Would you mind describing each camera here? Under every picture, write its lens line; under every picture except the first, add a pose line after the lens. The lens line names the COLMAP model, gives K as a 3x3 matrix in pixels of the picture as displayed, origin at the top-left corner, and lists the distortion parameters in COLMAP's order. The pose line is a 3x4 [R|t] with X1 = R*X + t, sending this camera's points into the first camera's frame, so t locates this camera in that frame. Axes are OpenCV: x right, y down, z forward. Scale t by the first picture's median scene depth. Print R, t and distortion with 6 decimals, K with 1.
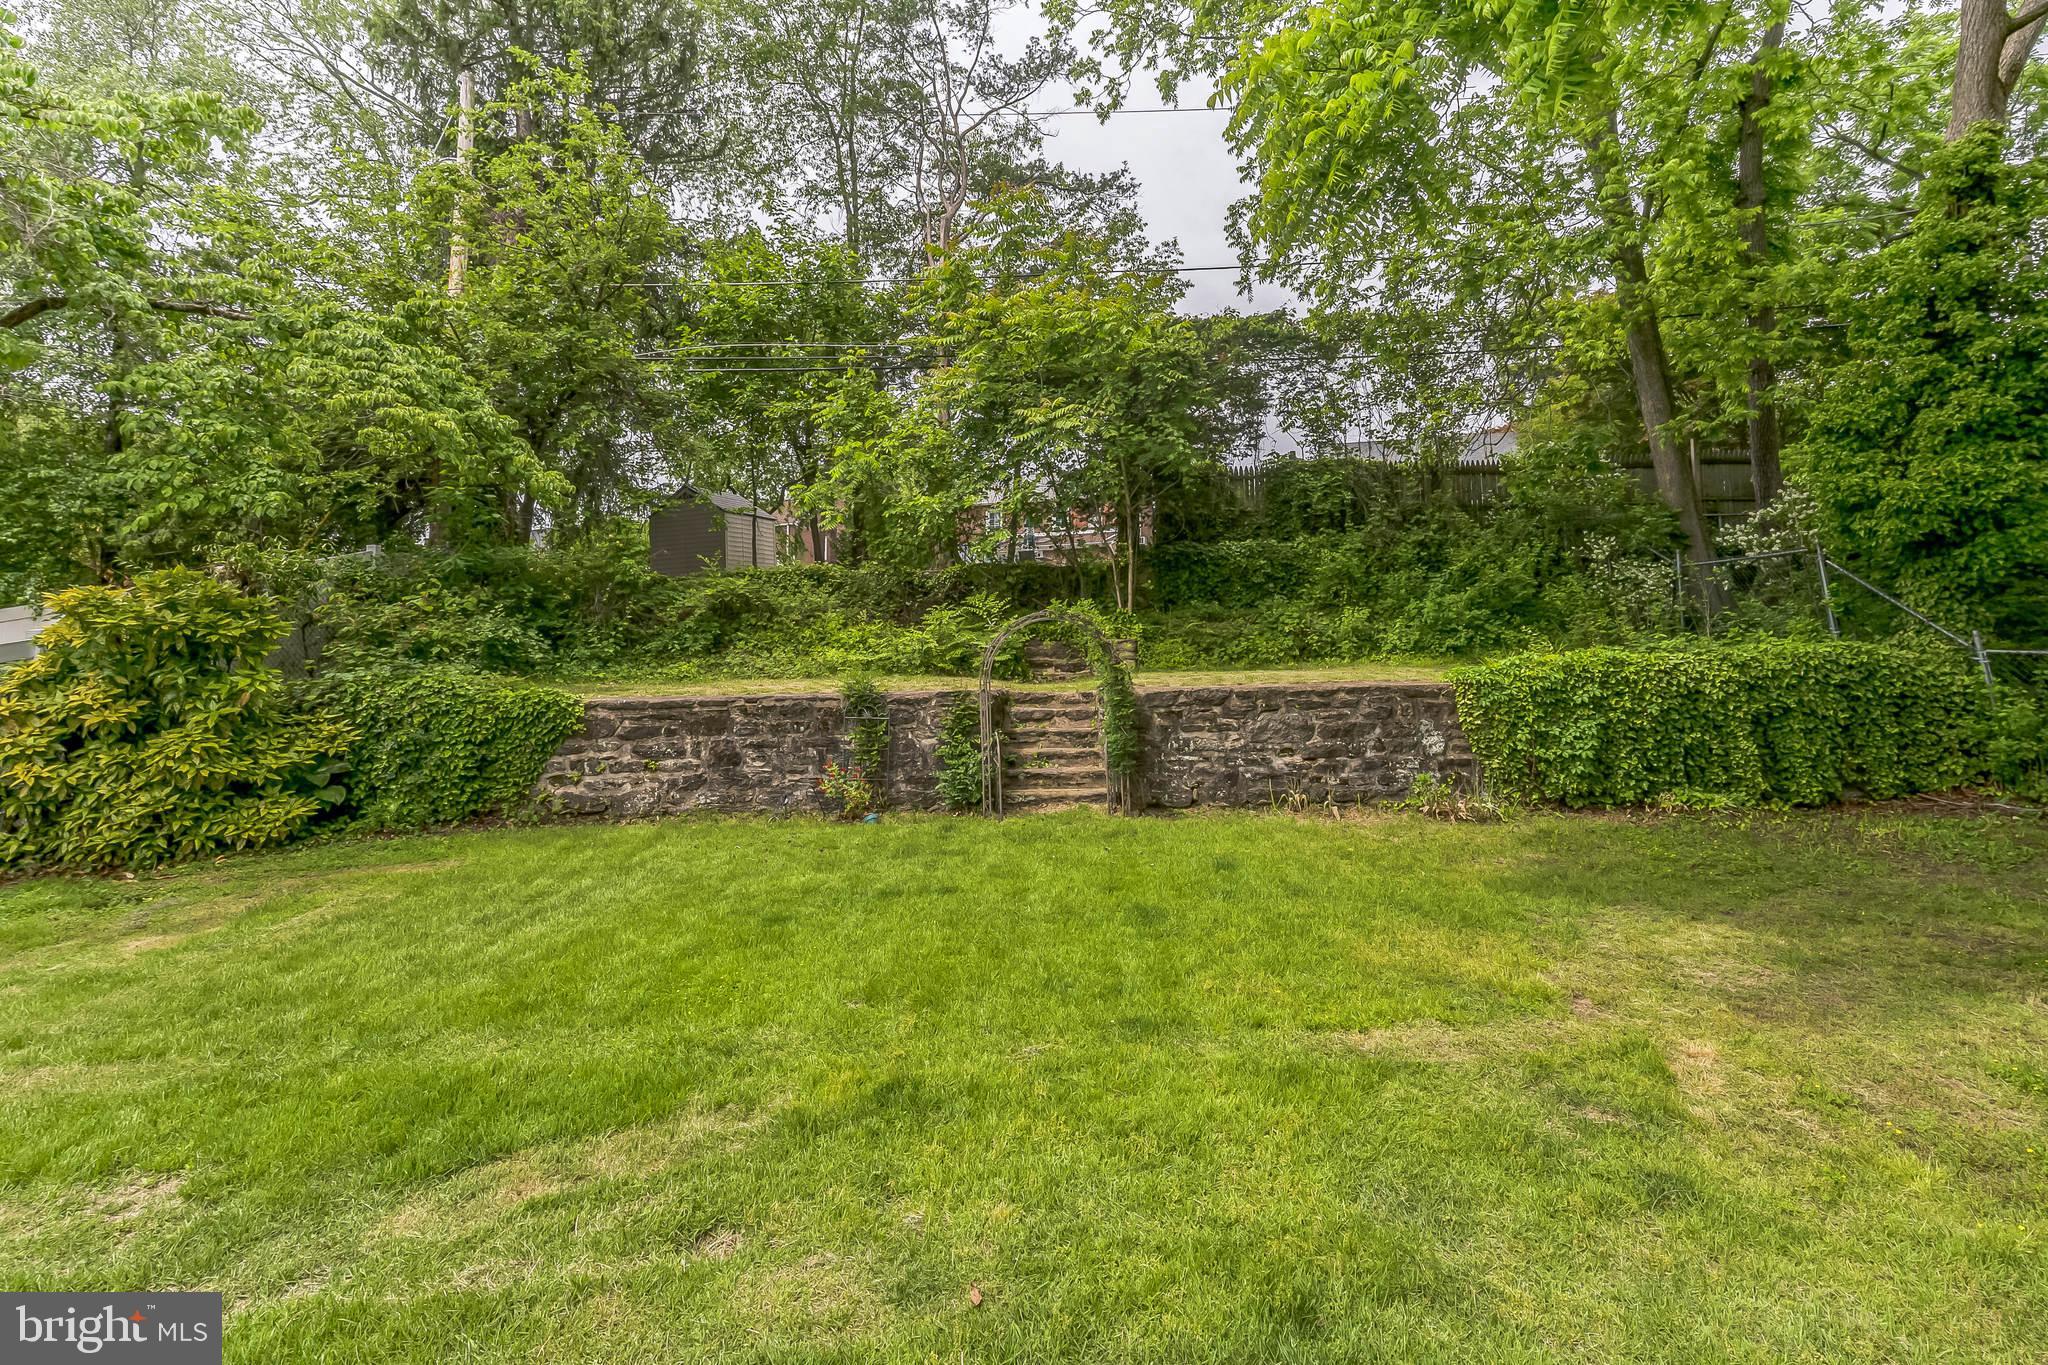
lens RADIAL K [[968.9, 0, 1028.4], [0, 968.9, 563.6], [0, 0, 1]] dist [0.003847, -0.000489]
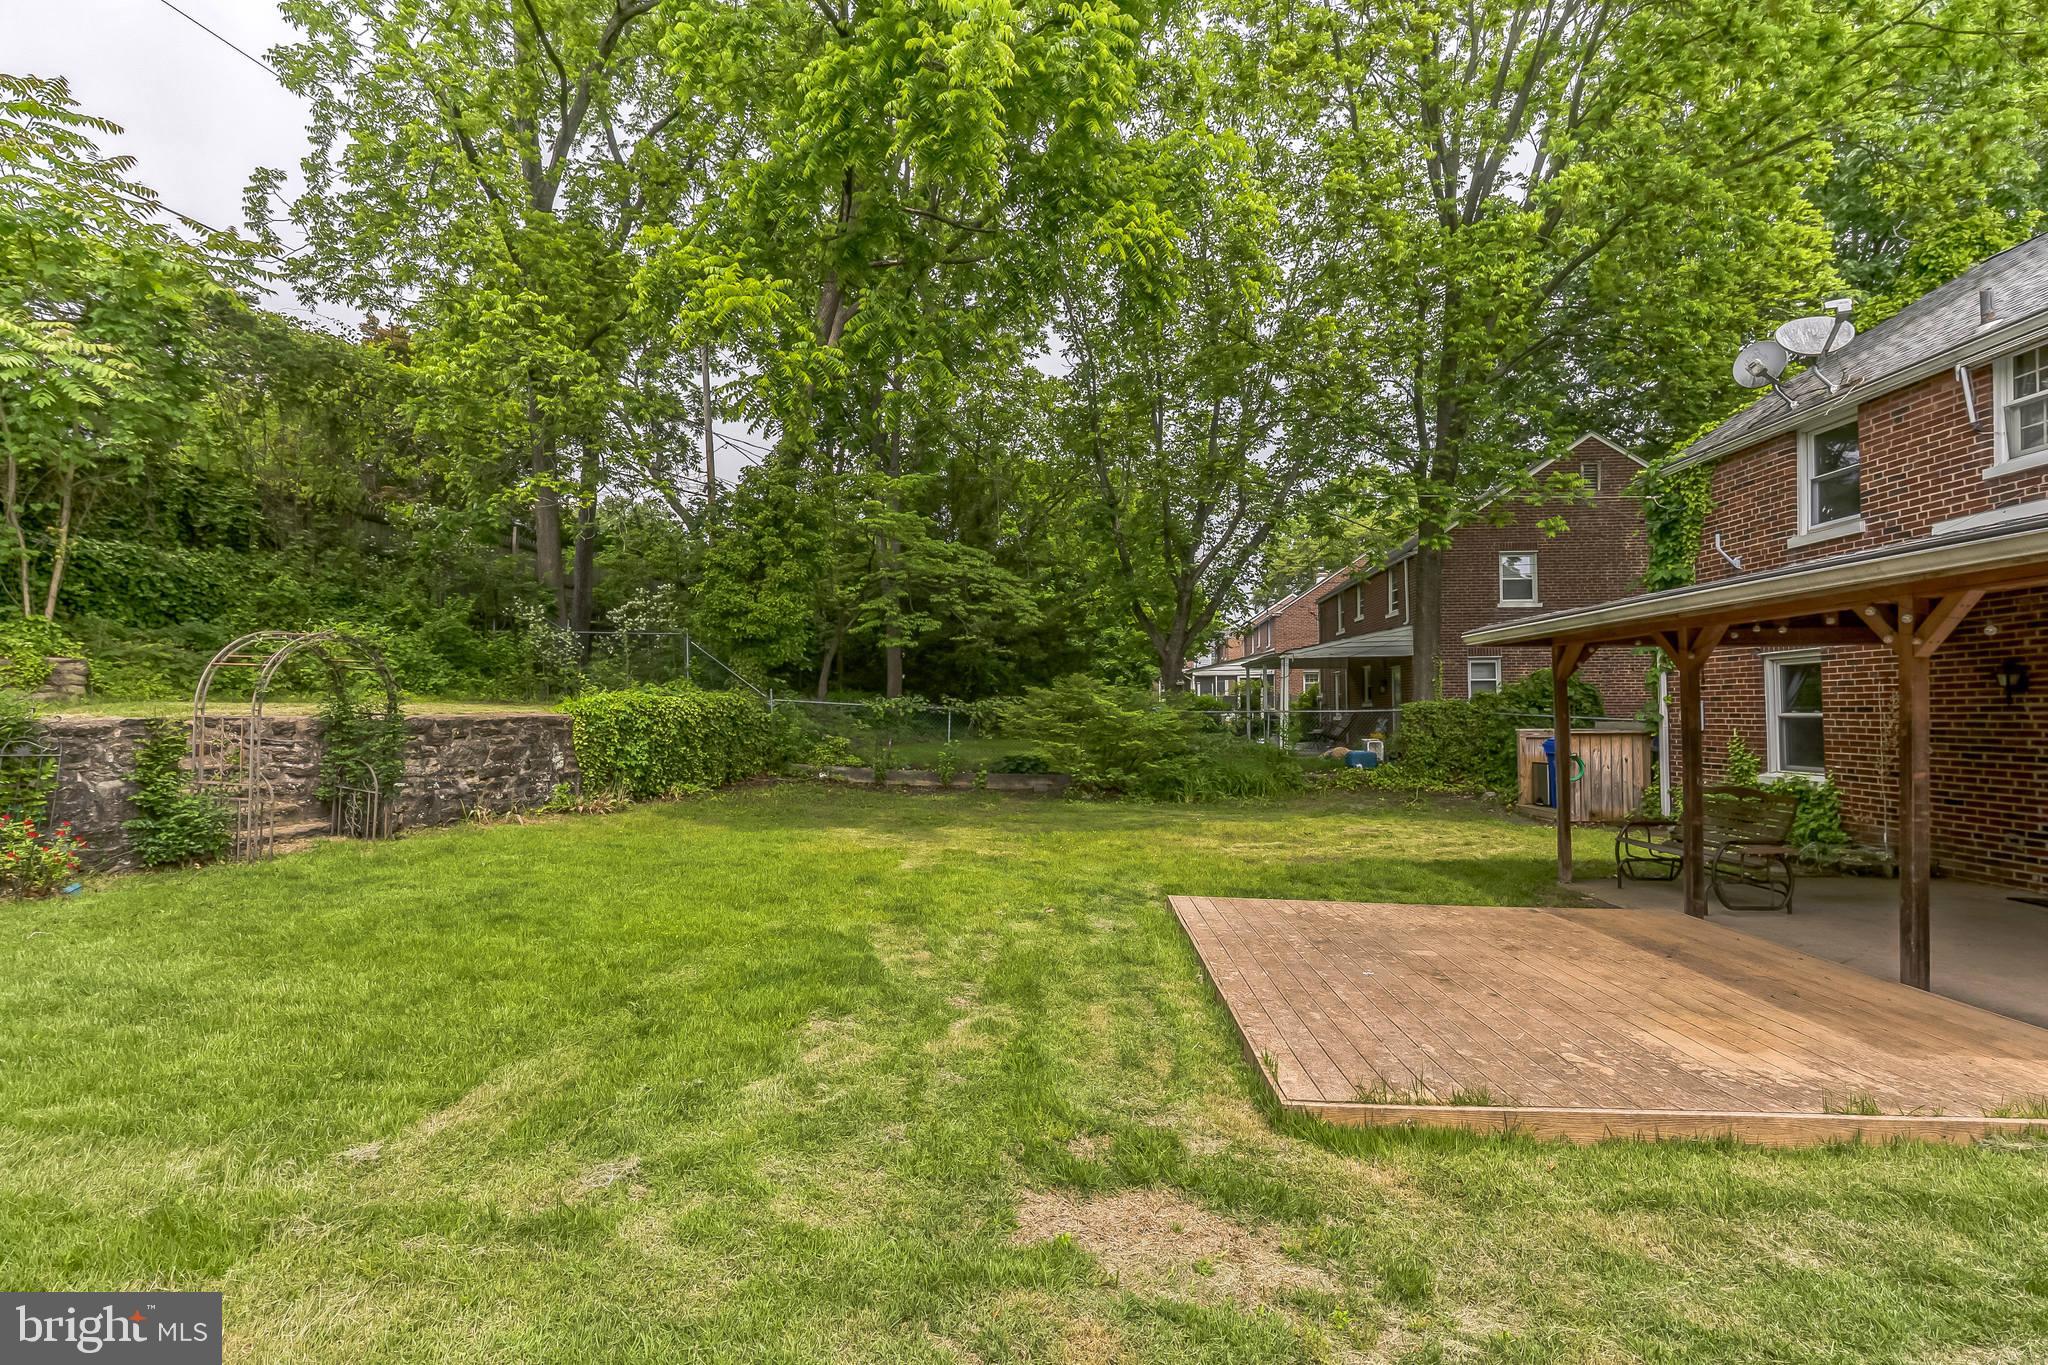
lens RADIAL K [[932.7, 0, 1036.3], [0, 932.7, 682.9], [0, 0, 1]] dist [0.006320, -0.001509]
pose [[0.184409, 0.042988, 0.981909, -0.683604], [-0.116341, 0.992974, -0.021623, 0.036065], [-0.975940, -0.110249, 0.188115, 0.163975]]
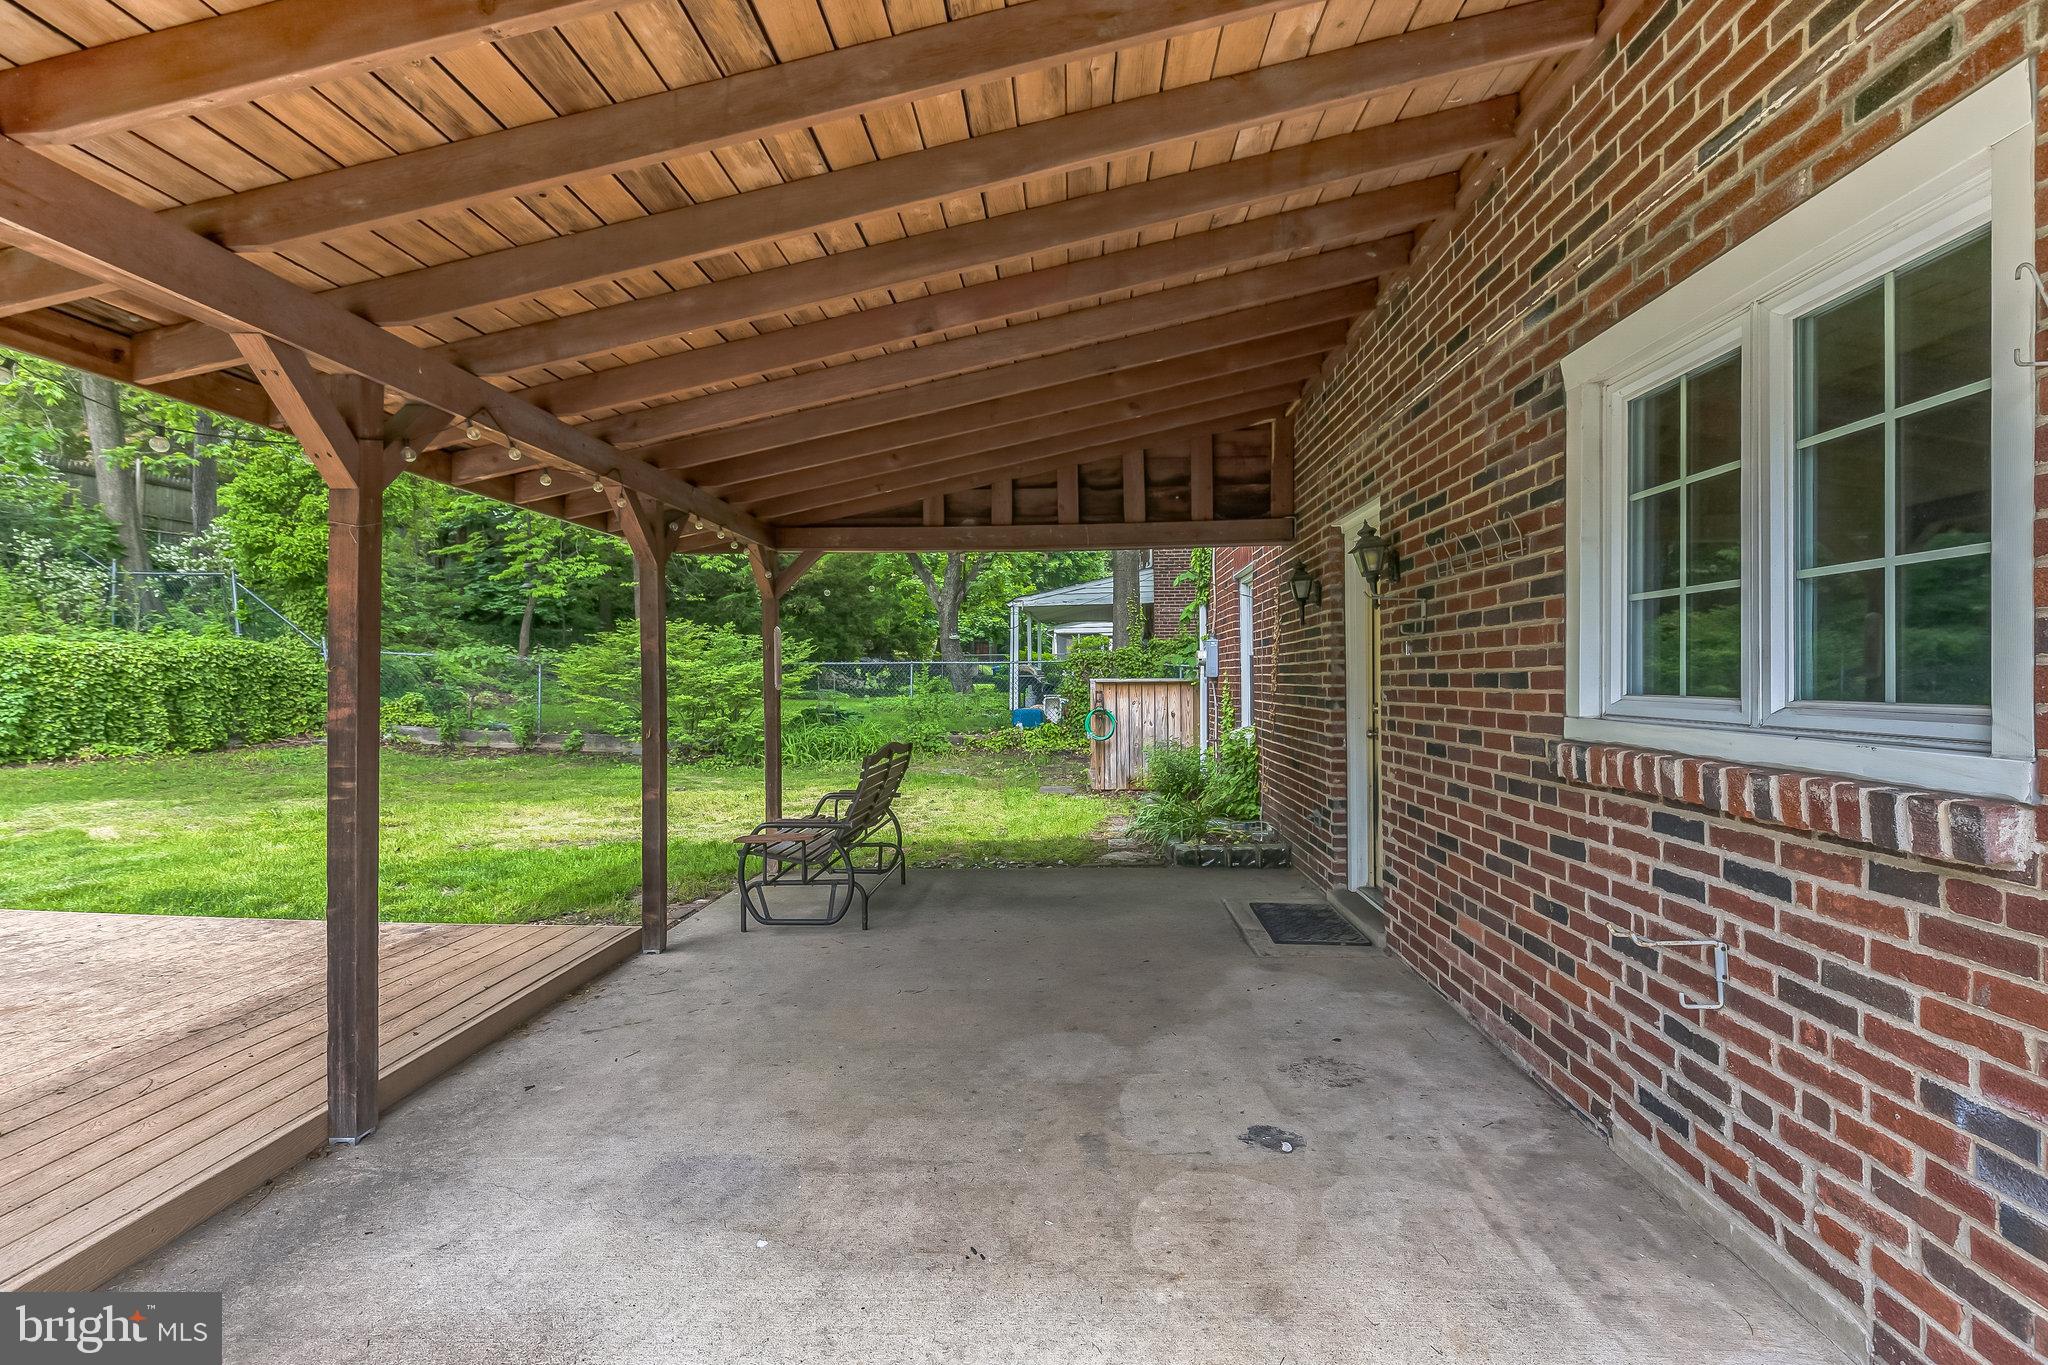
lens RADIAL K [[932.7, 0, 1036.3], [0, 932.7, 682.9], [0, 0, 1]] dist [0.006320, -0.001509]
pose [[0.197546, 0.006065, 0.980275, -0.316824], [-0.114886, 0.993233, 0.017007, -0.018024], [-0.973538, -0.115979, 0.196906, -0.467825]]
